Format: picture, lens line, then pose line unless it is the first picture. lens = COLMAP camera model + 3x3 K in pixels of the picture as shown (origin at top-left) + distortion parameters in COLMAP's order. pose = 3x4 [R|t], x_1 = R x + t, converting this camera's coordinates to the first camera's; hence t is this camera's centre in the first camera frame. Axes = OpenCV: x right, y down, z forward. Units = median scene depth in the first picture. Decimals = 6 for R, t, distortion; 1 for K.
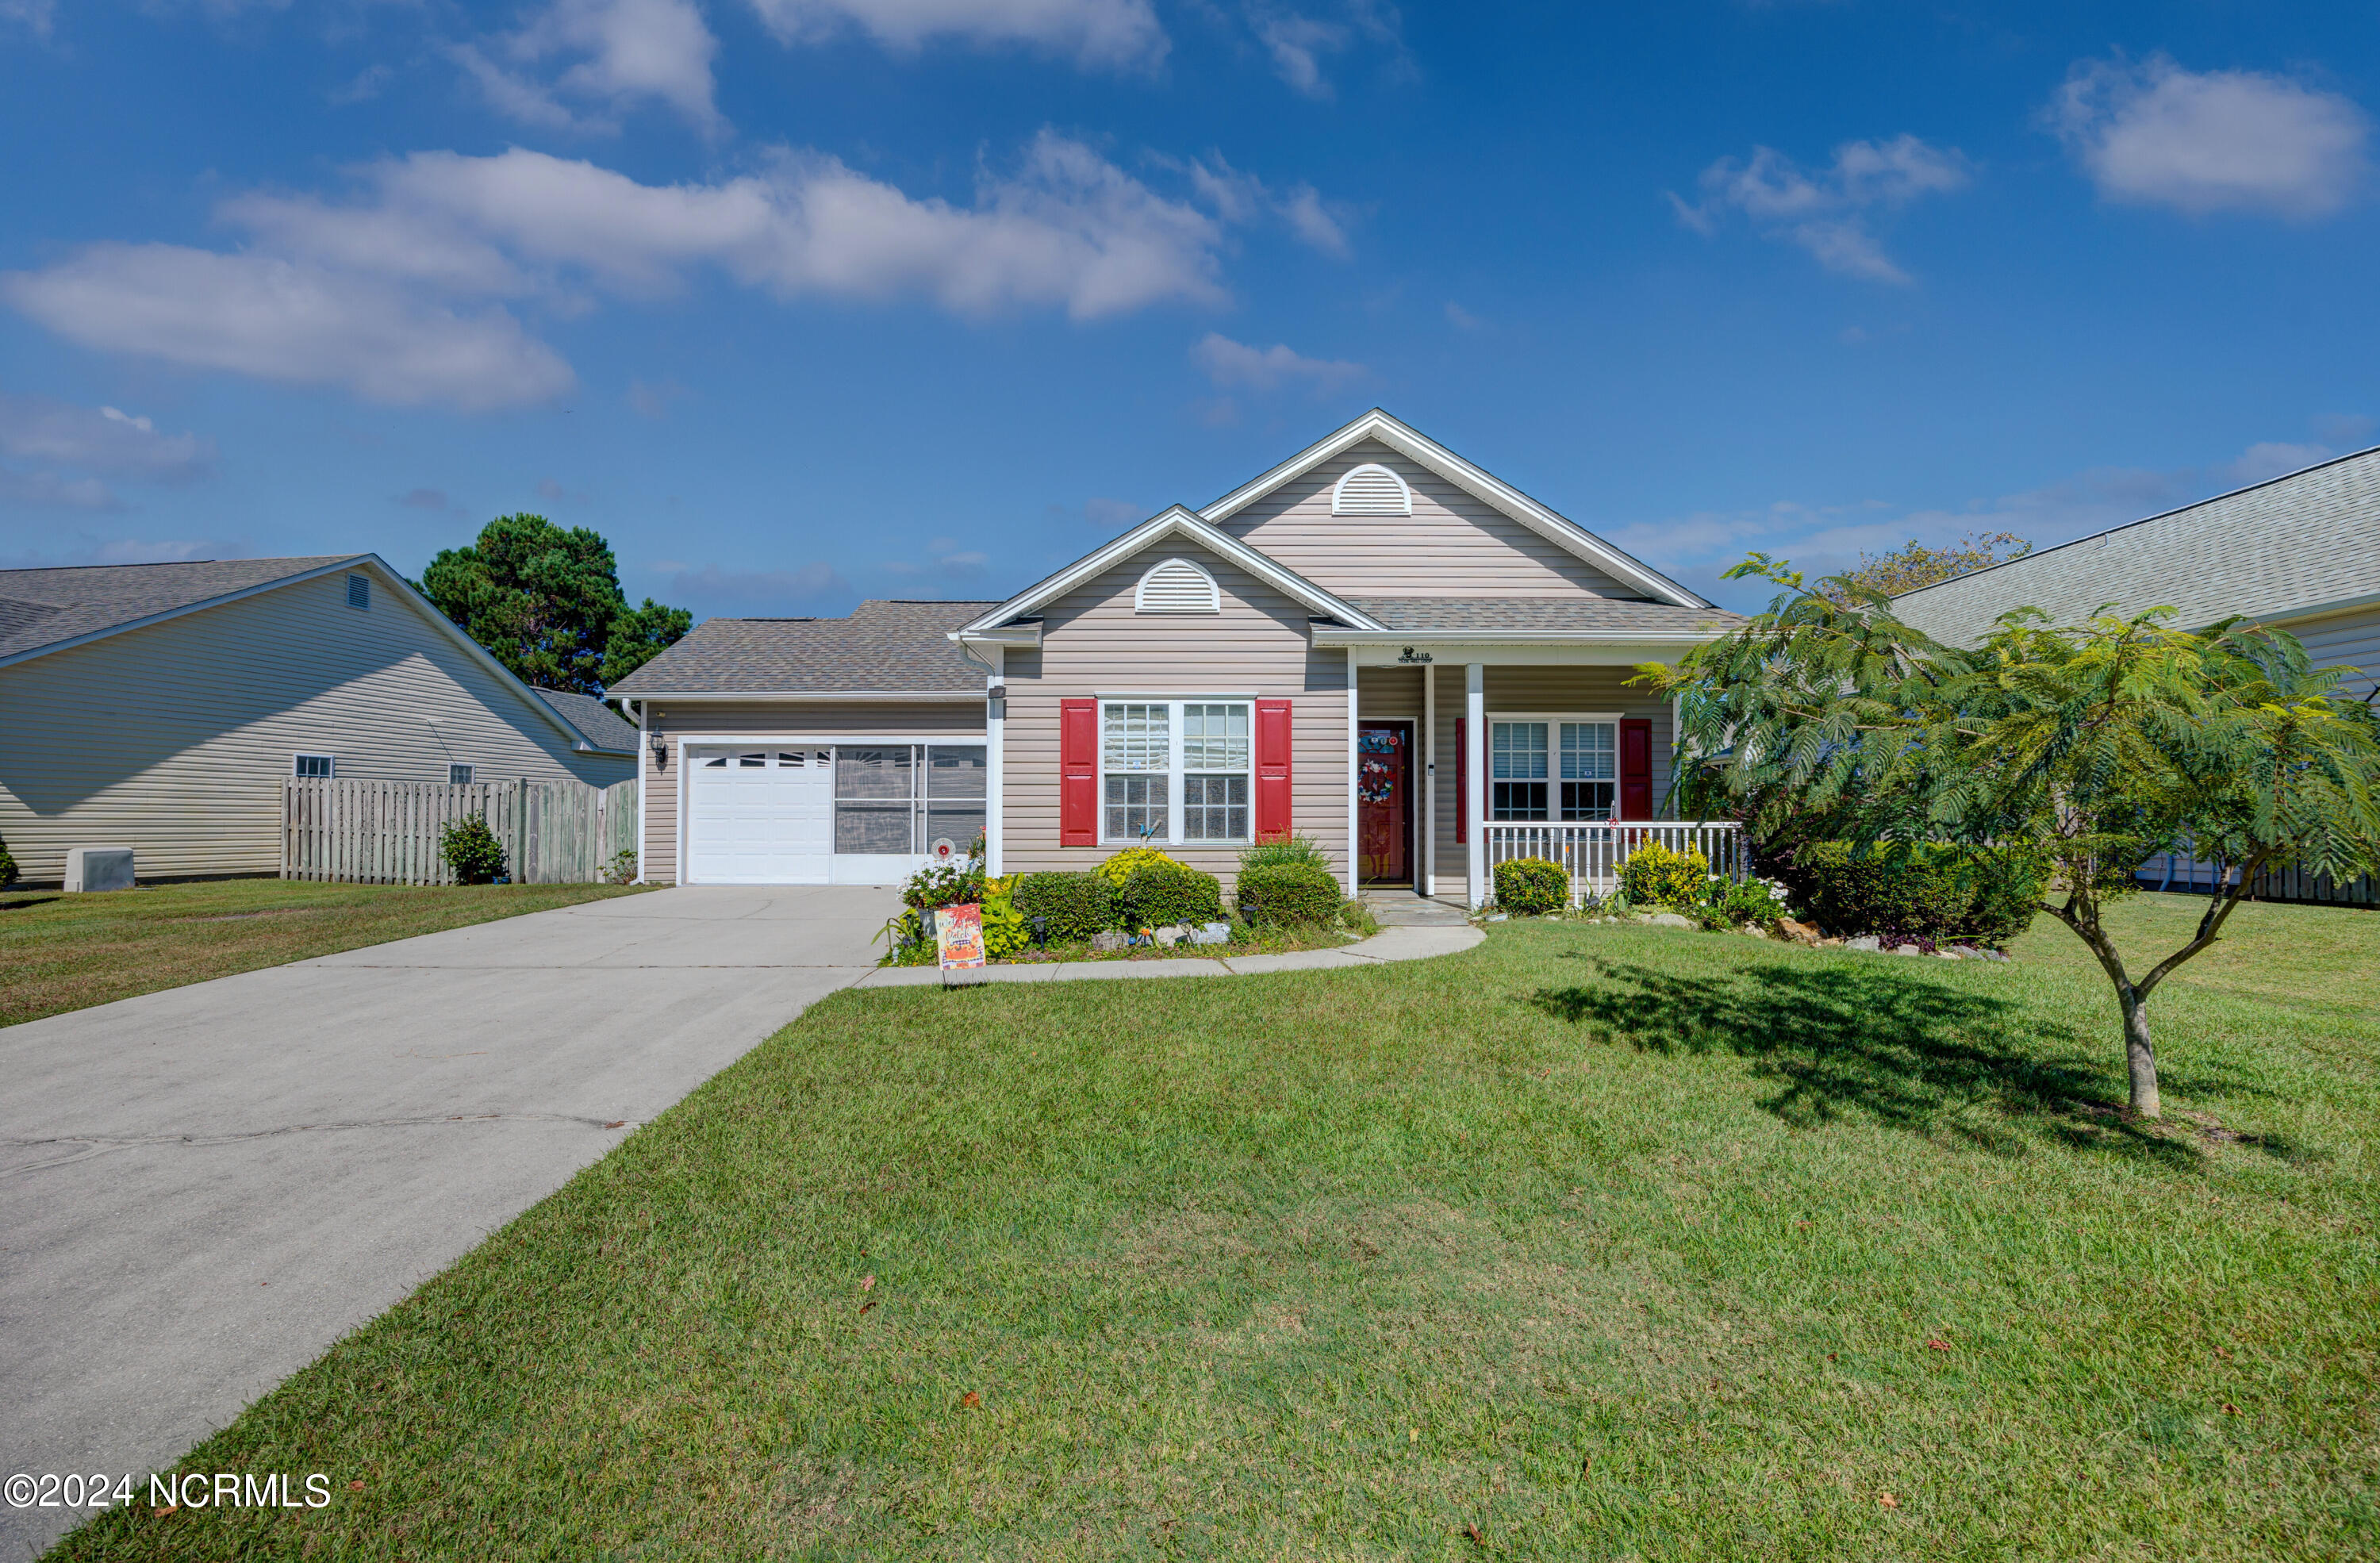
lens RADIAL K [[1146.8, 0, 1190.0], [0, 1146.8, 781.5], [0, 0, 1]] dist [-0.018378, 0.000721]
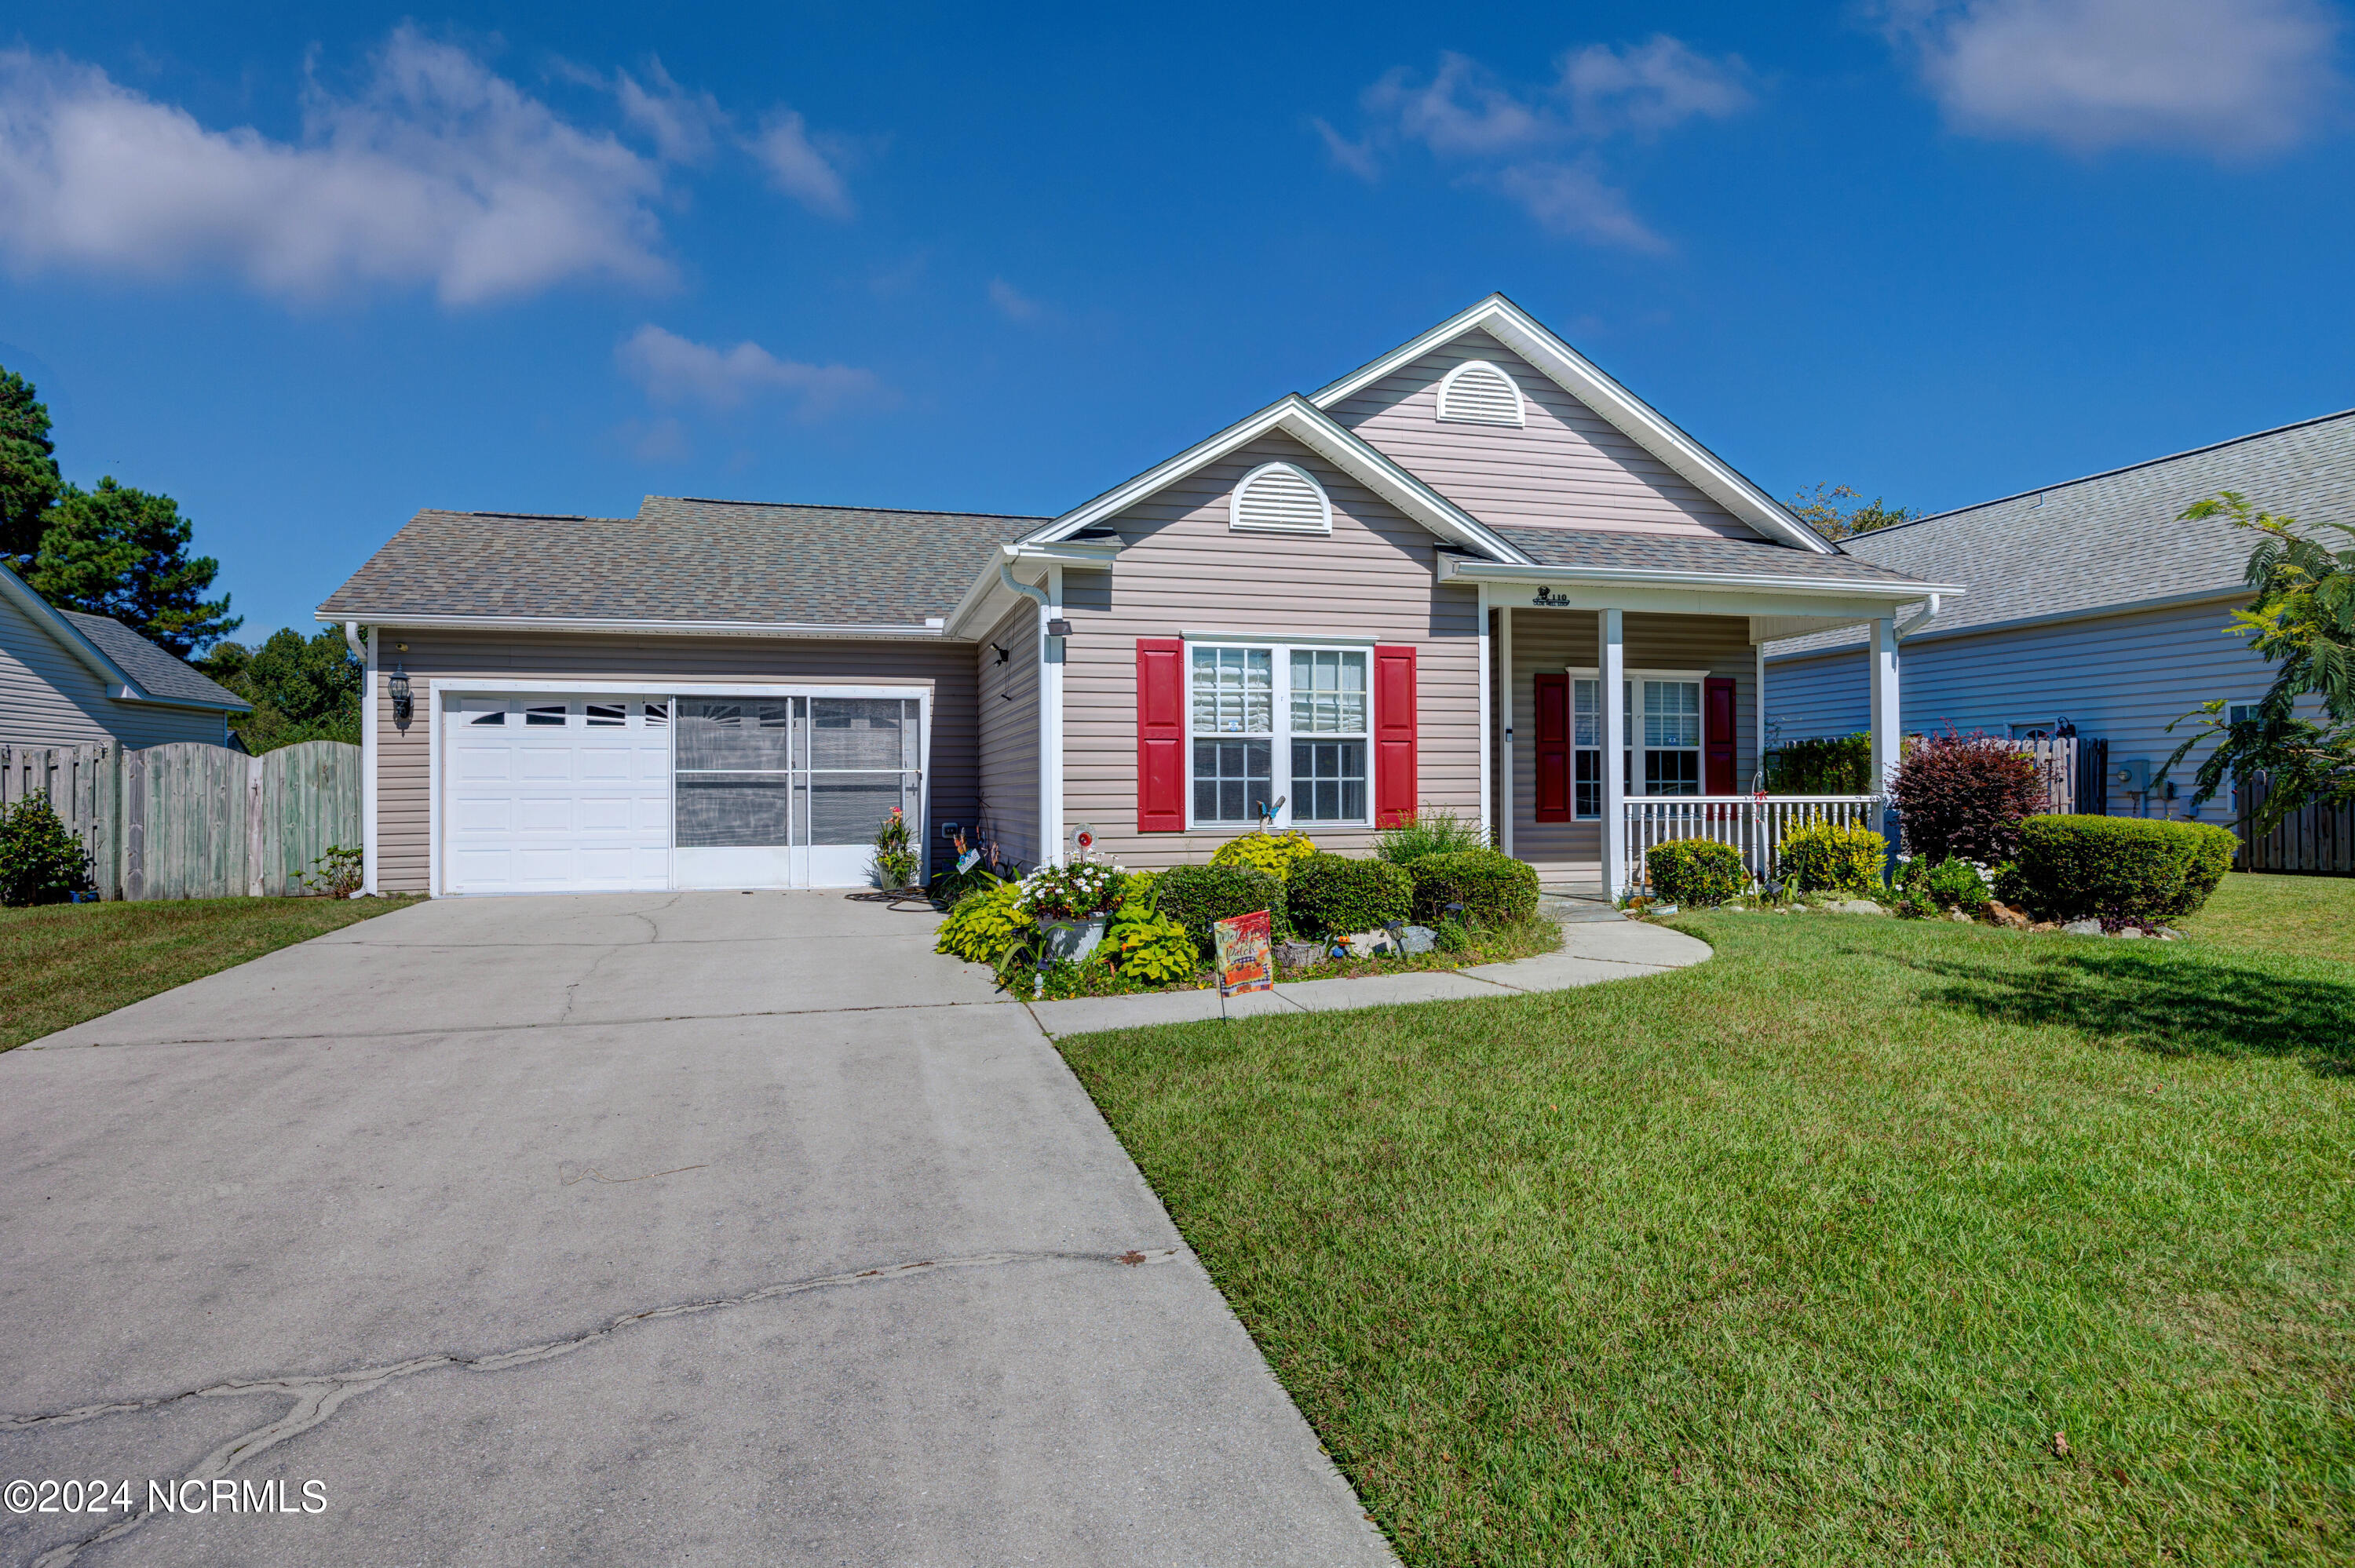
lens RADIAL K [[1388.9, 0, 1177.5], [0, 1388.9, 784.0], [0, 0, 1]] dist [-0.002593, -0.002645]
pose [[0.961729, -0.003510, 0.273980, -0.338991], [-0.003284, 0.999699, 0.024333, 0.001753], [-0.273983, -0.024301, 0.961428, 0.104660]]
